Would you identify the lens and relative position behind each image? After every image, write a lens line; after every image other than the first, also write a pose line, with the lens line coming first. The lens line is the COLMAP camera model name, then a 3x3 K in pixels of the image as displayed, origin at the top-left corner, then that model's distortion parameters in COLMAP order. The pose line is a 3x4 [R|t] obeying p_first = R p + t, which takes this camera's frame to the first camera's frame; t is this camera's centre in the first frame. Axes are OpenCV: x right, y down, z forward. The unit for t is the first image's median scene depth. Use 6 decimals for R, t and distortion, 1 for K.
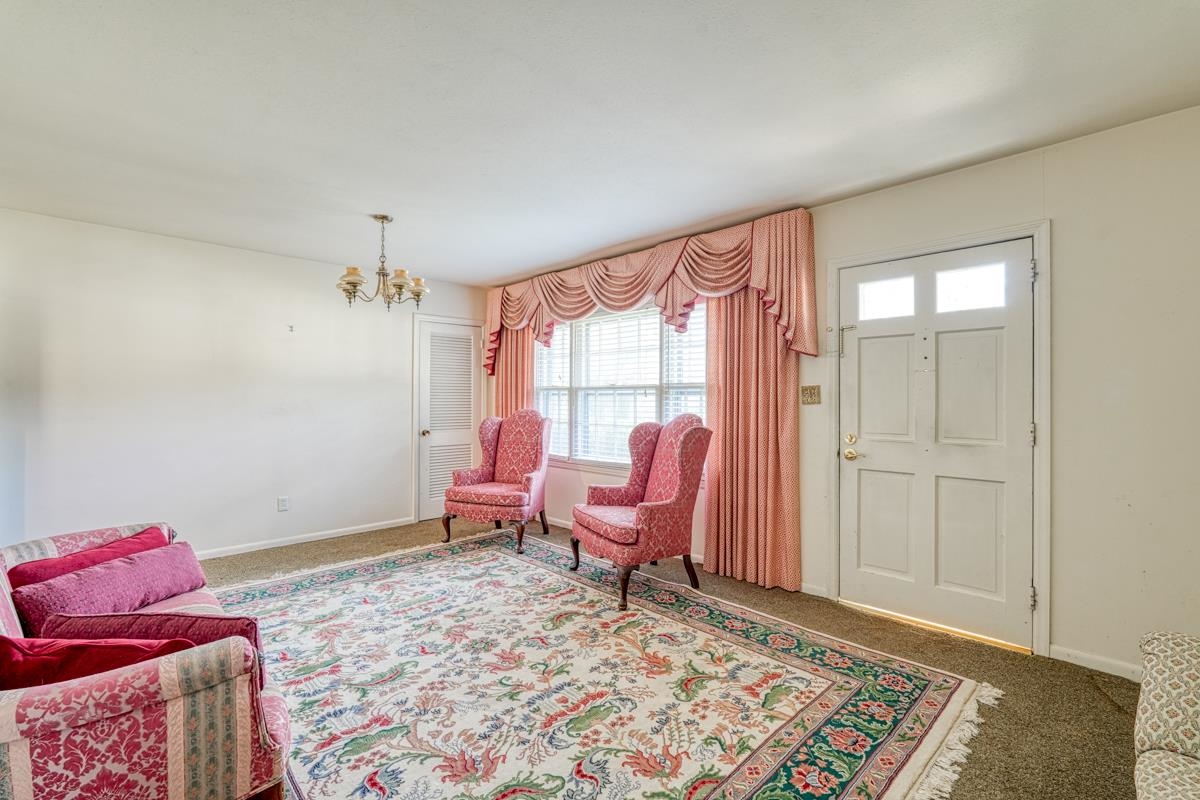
lens RADIAL K [[524.3, 0, 604.8], [0, 524.3, 401.0], [0, 0, 1]] dist [-0.013210, 0.005176]
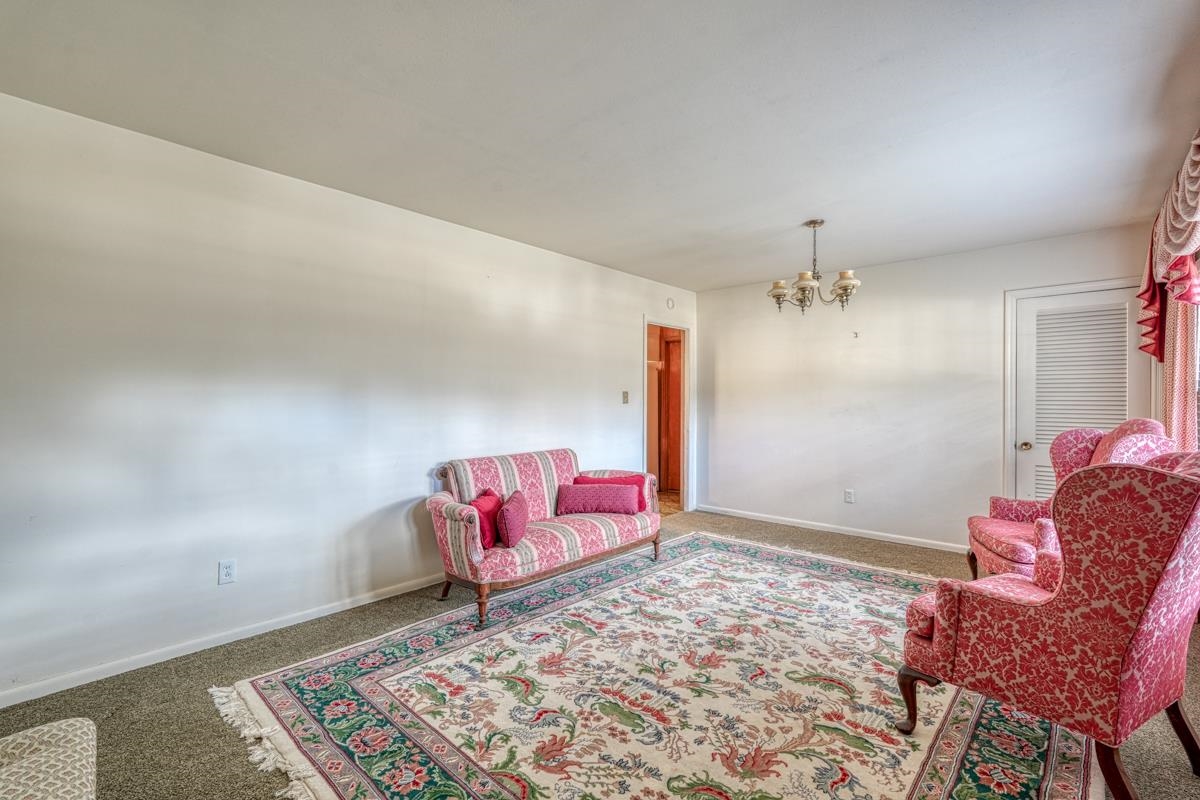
lens RADIAL K [[524.3, 0, 595.6], [0, 524.3, 401.8], [0, 0, 1]] dist [-0.013210, 0.005176]
pose [[0.047503, 0.002174, -0.998869, 0.752911], [-0.006083, 0.999980, 0.001887, -0.000592], [0.998853, 0.005987, 0.047515, 0.691461]]
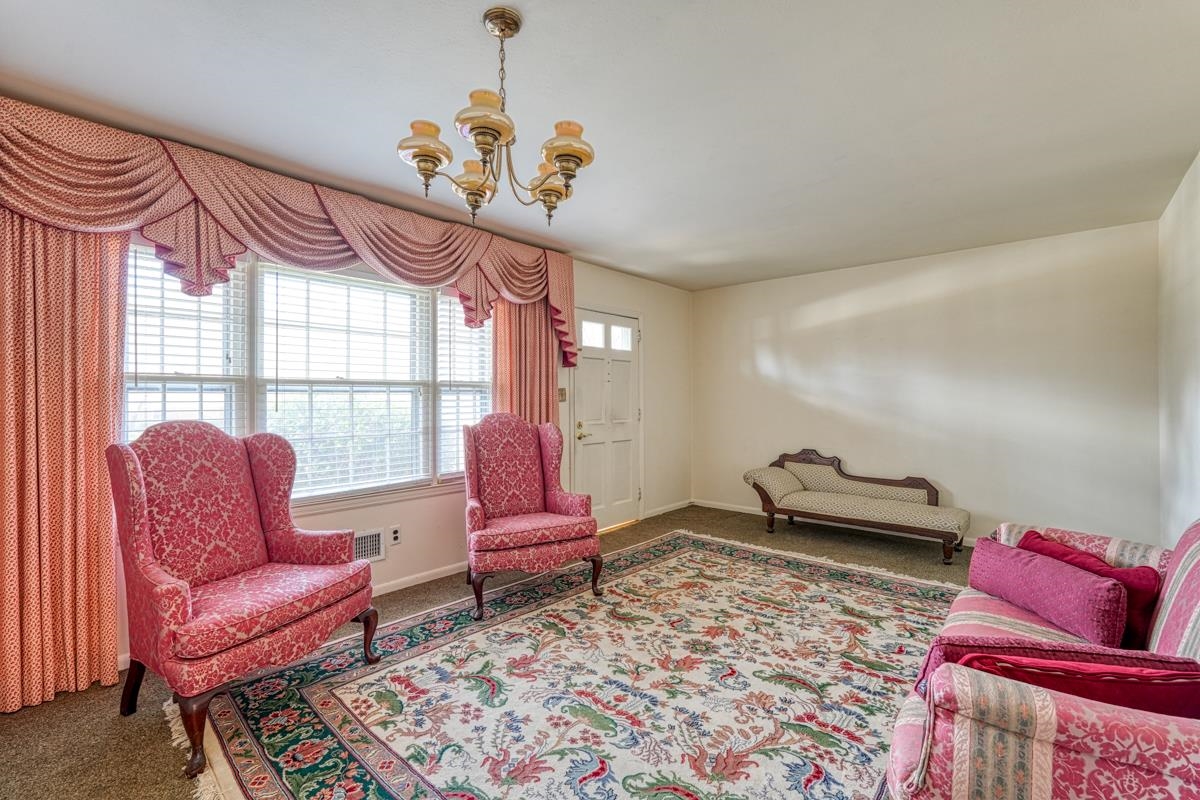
lens RADIAL K [[524.3, 0, 596.4], [0, 524.3, 396.6], [0, 0, 1]] dist [-0.013210, 0.005176]
pose [[-0.060734, 0.003201, 0.998149, -1.200102], [0.006572, 0.999974, -0.002807, -0.003176], [-0.998132, 0.006389, -0.060753, 1.242137]]
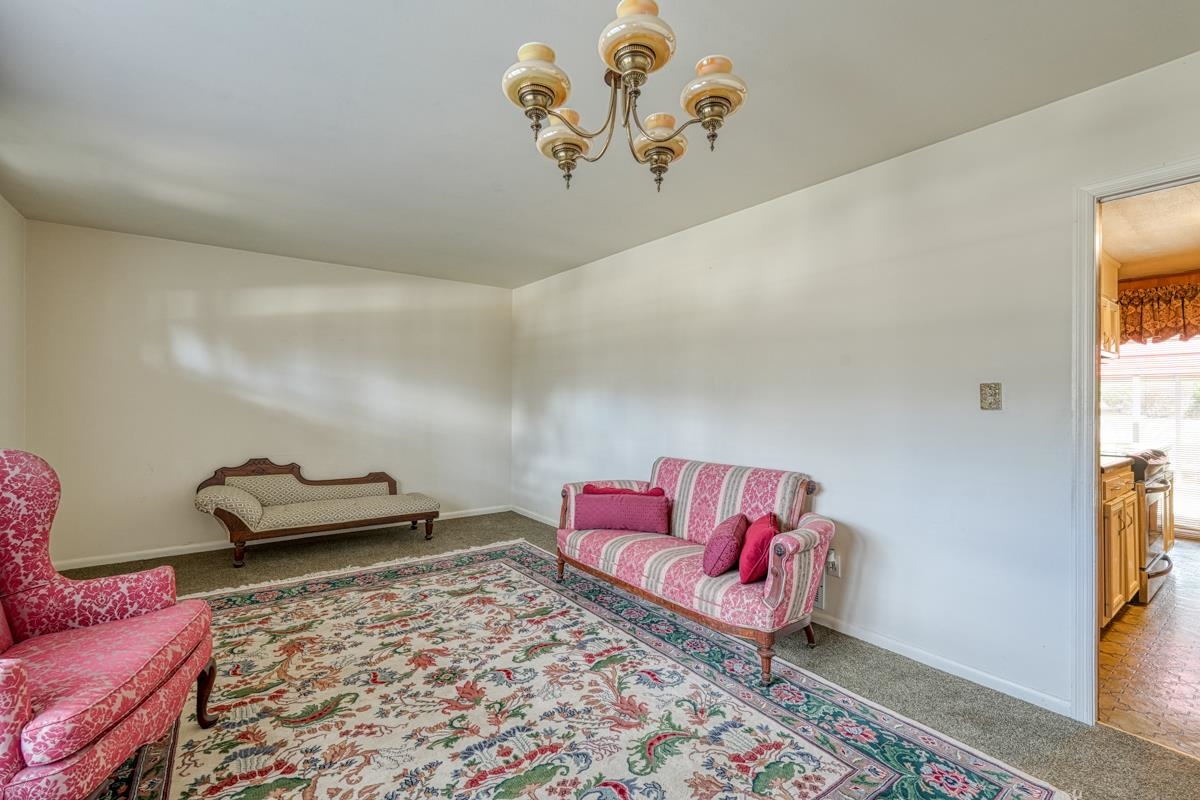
lens RADIAL K [[524.3, 0, 603.9], [0, 524.3, 399.7], [0, 0, 1]] dist [-0.013210, 0.005176]
pose [[-0.990786, -0.007494, 0.135232, -0.612602], [-0.007422, 0.999972, 0.001034, -0.003092], [-0.135236, 0.000021, -0.990813, 1.821964]]
